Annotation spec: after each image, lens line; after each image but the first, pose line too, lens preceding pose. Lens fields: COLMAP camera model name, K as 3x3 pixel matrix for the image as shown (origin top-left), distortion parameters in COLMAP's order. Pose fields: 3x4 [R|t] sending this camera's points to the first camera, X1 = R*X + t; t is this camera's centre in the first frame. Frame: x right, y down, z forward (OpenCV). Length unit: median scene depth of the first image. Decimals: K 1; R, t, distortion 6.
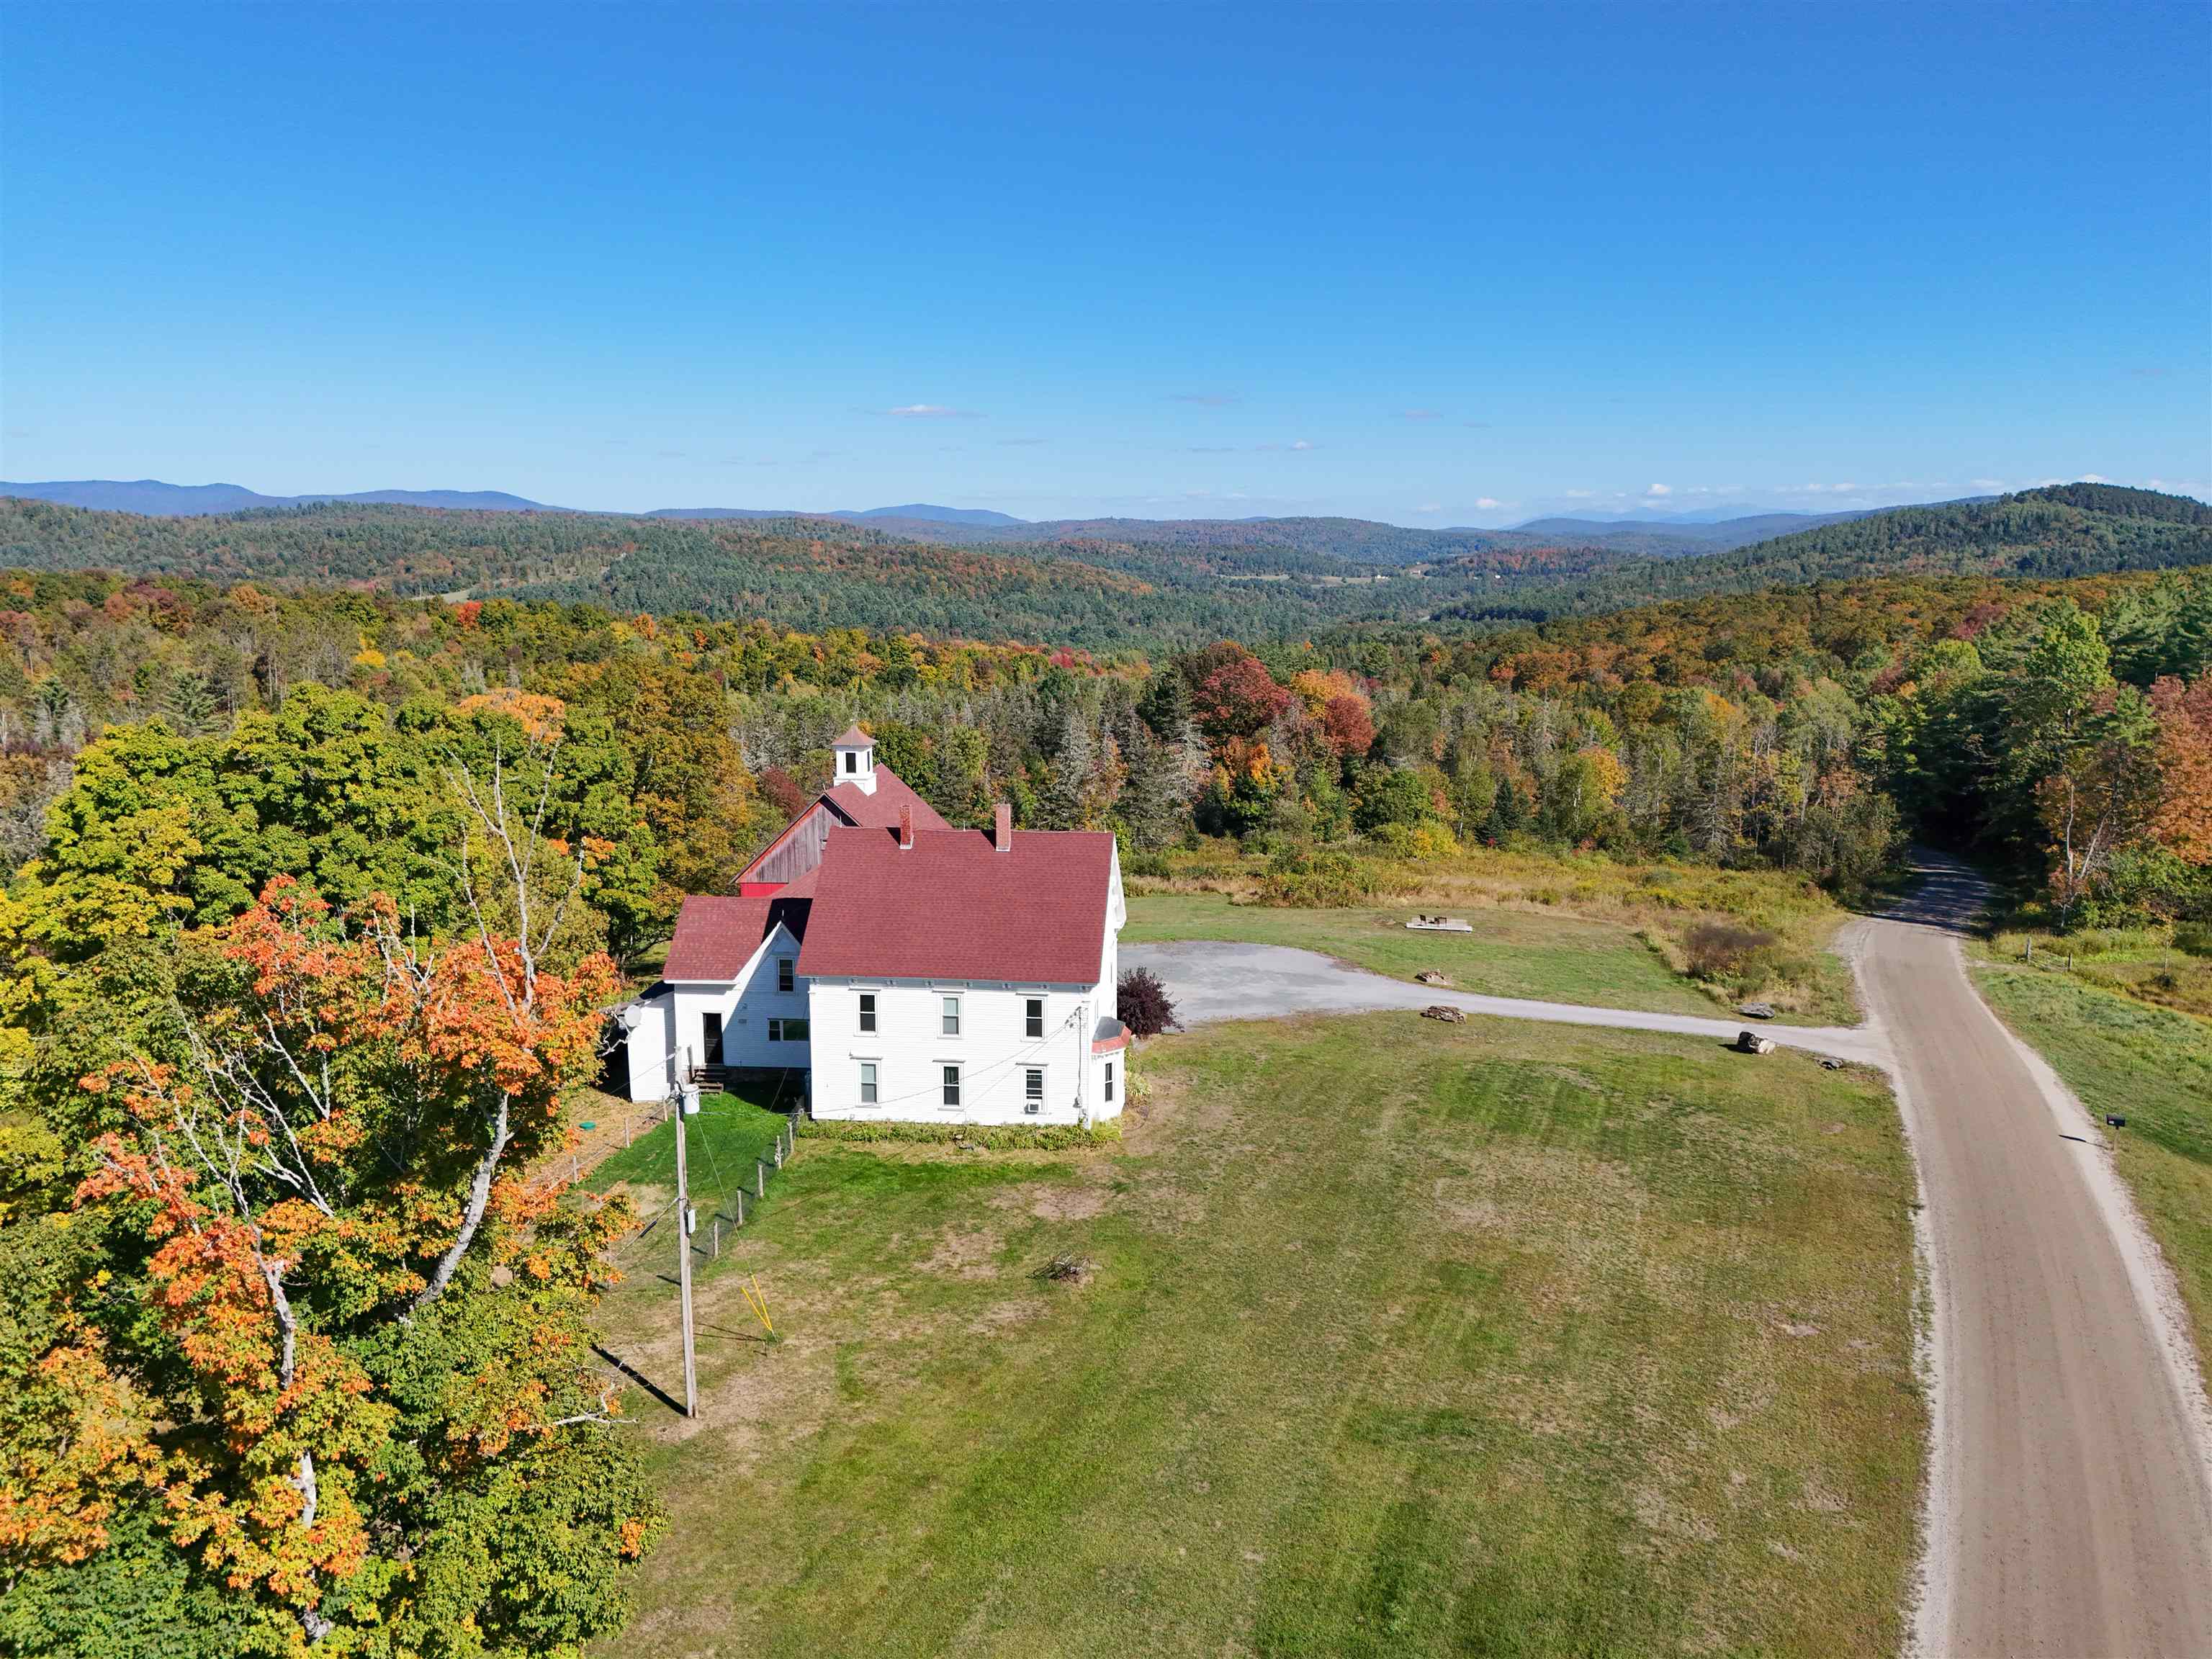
lens RADIAL K [[1612.2, 0, 1106.0], [0, 1612.2, 829.5], [0, 0, 1]] dist [0.061785, -0.043621]
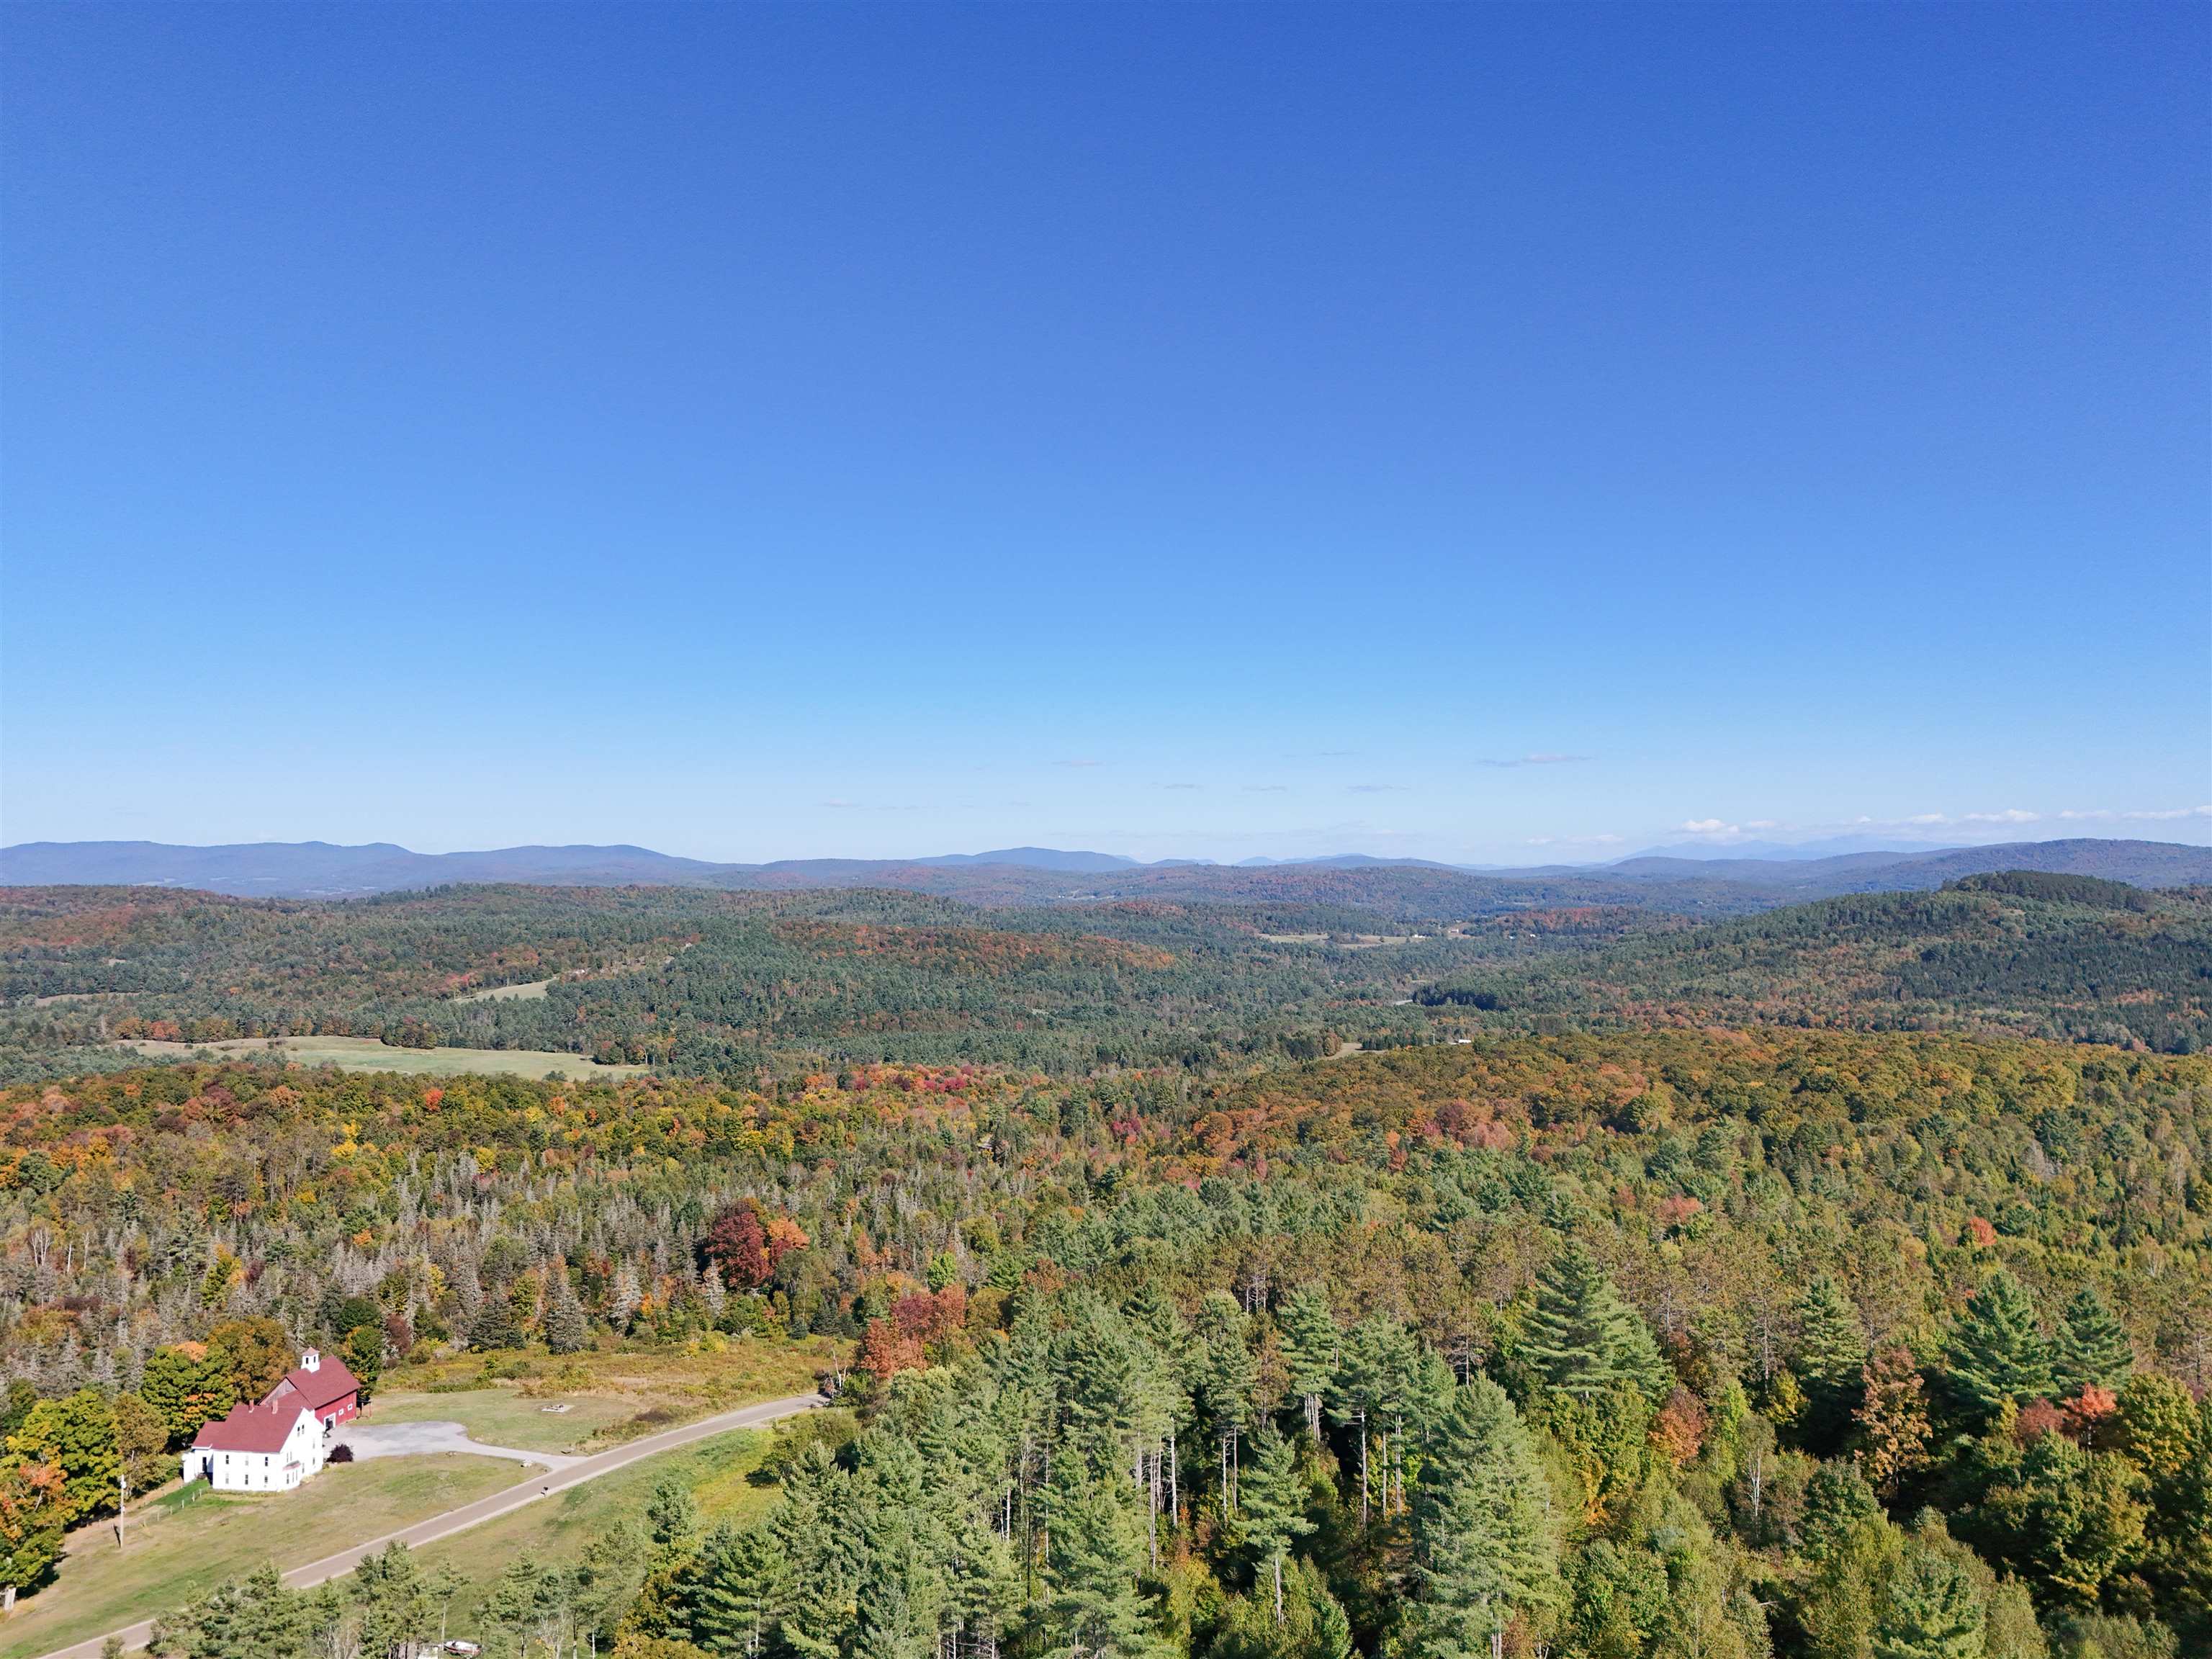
lens RADIAL K [[1619.0, 0, 1106.0], [0, 1619.0, 829.5], [0, 0, 1]] dist [0.039604, -0.001365]
pose [[0.997451, -0.013609, -0.070043, 0.078031], [-0.000883, 0.979214, -0.202829, -0.019698], [0.071347, 0.202373, 0.976706, -0.104611]]
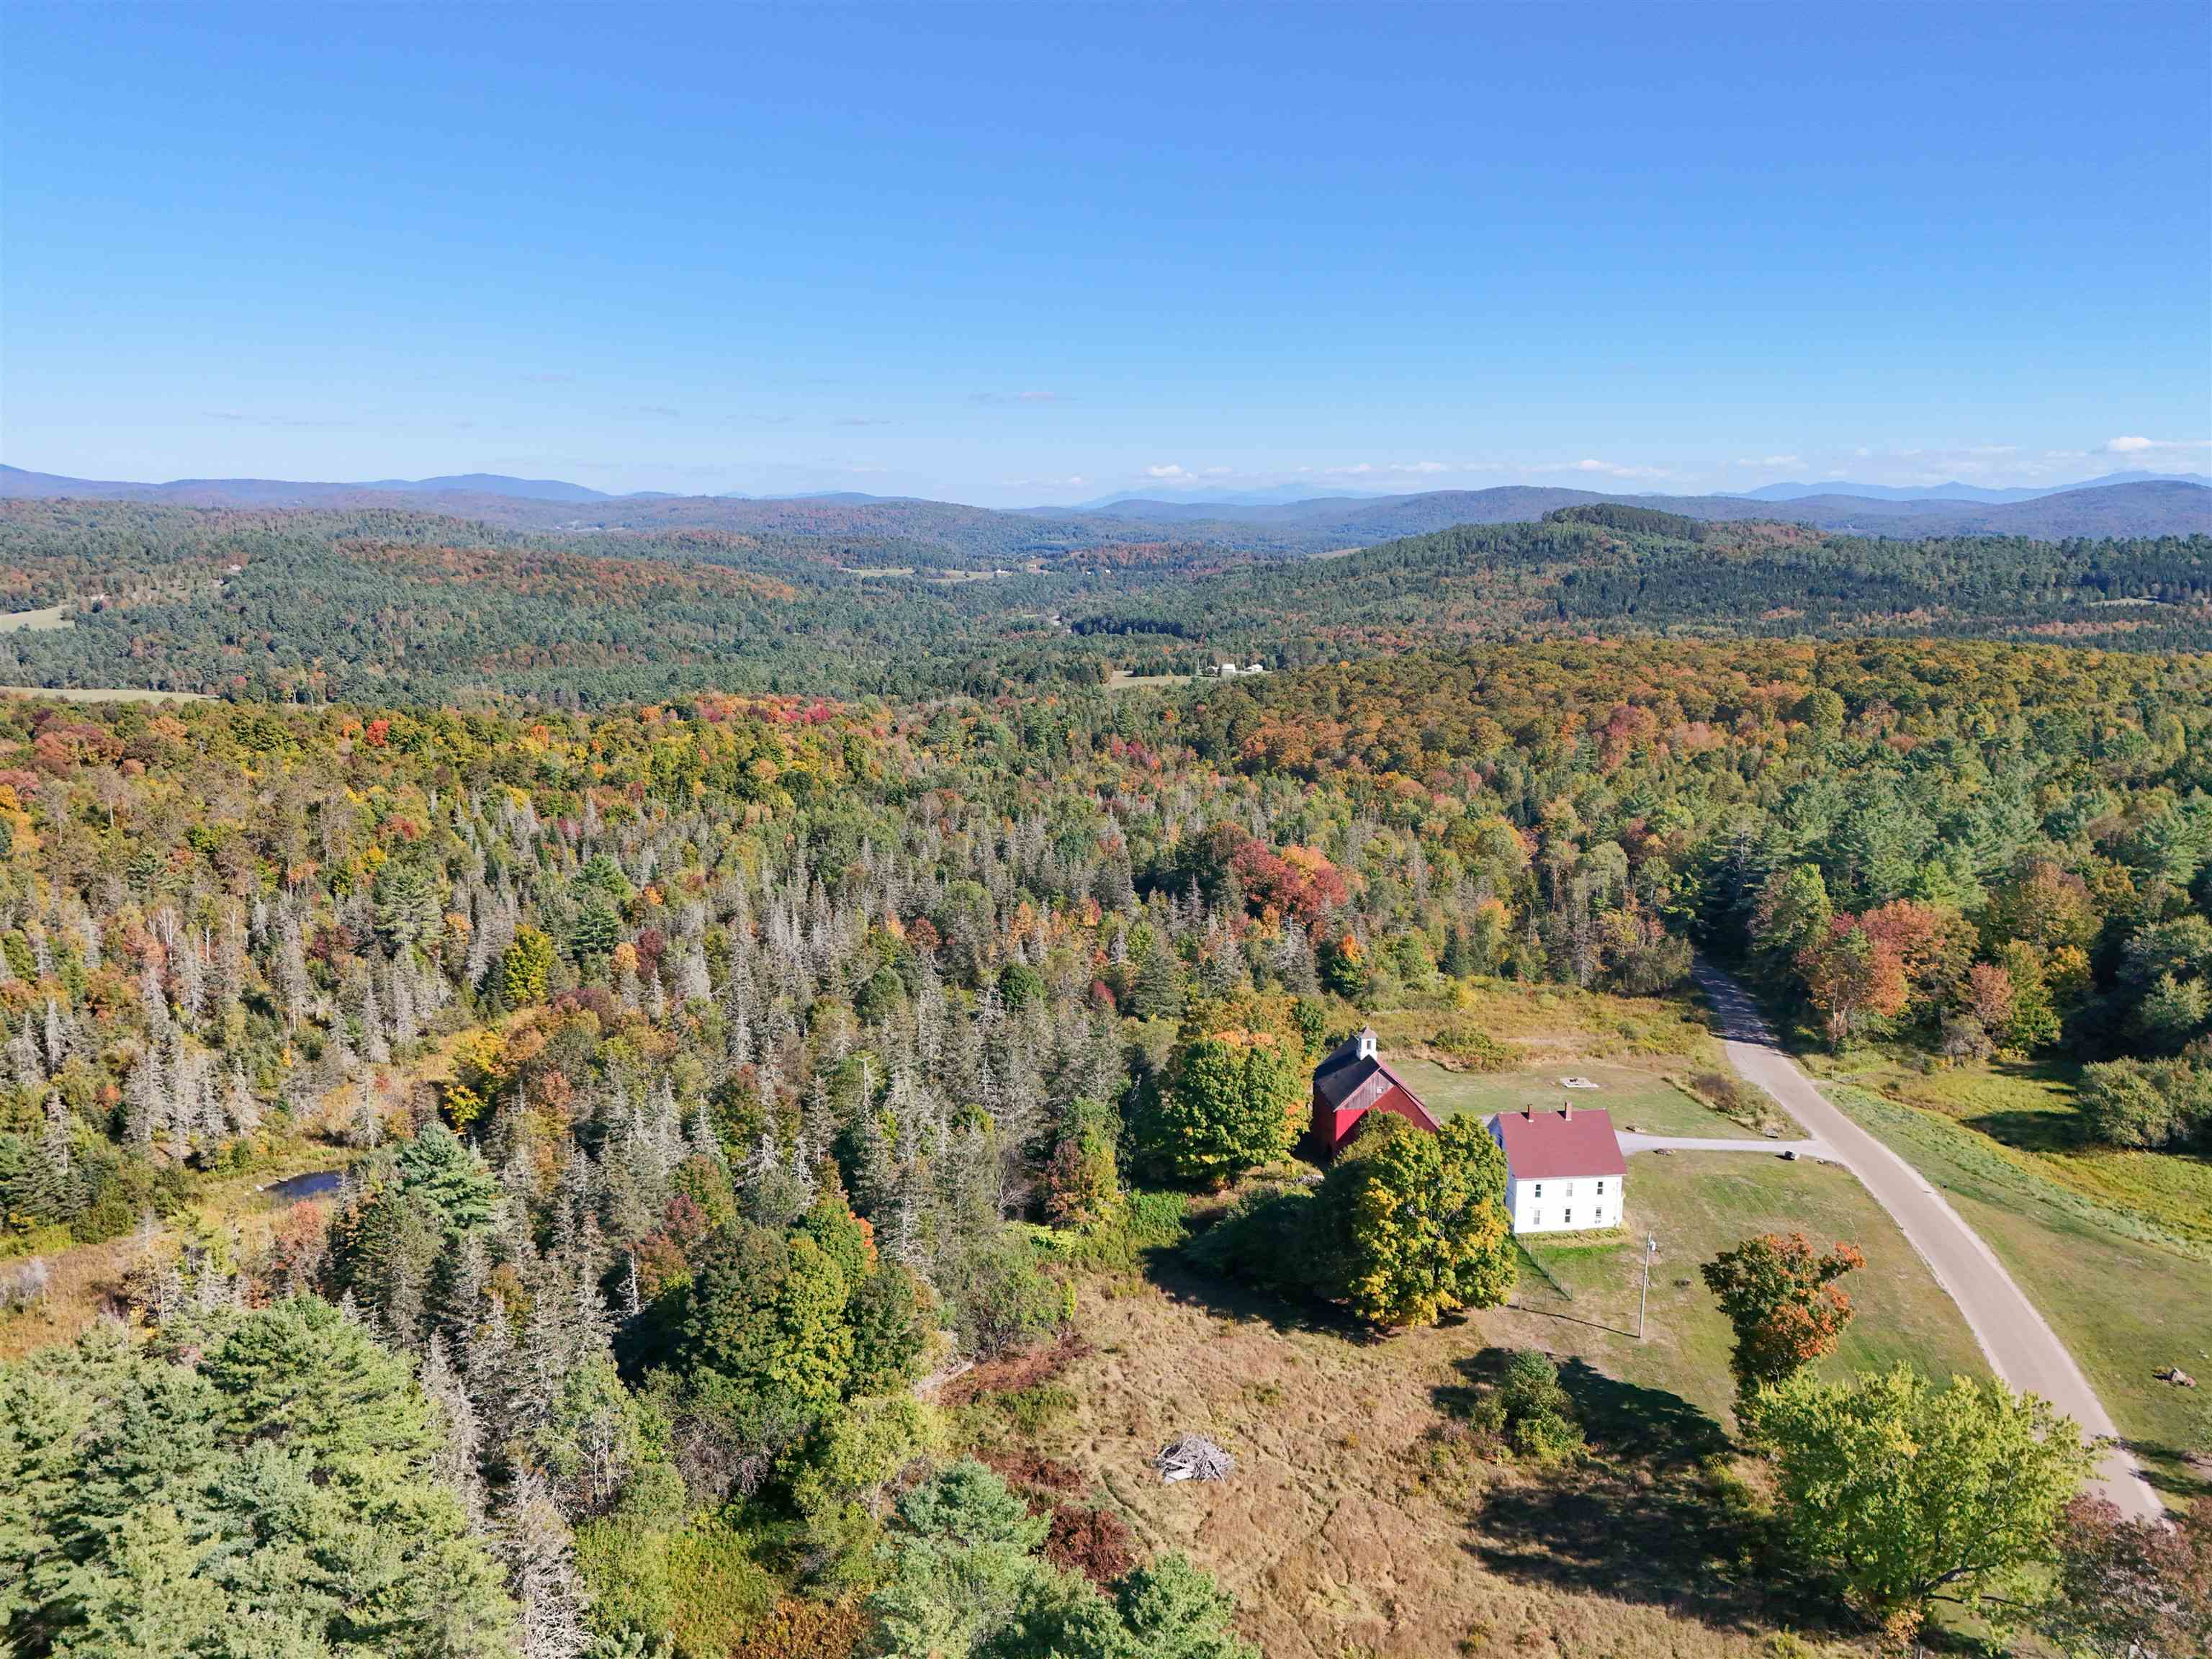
lens RADIAL K [[1600.3, 0, 1106.0], [0, 1600.3, 829.5], [0, 0, 1]] dist [0.146275, -0.218256]
pose [[0.968511, -0.044282, 0.245001, -0.049638], [0.039971, 0.998947, 0.022544, -0.019163], [-0.245741, -0.012041, 0.969261, -0.046947]]
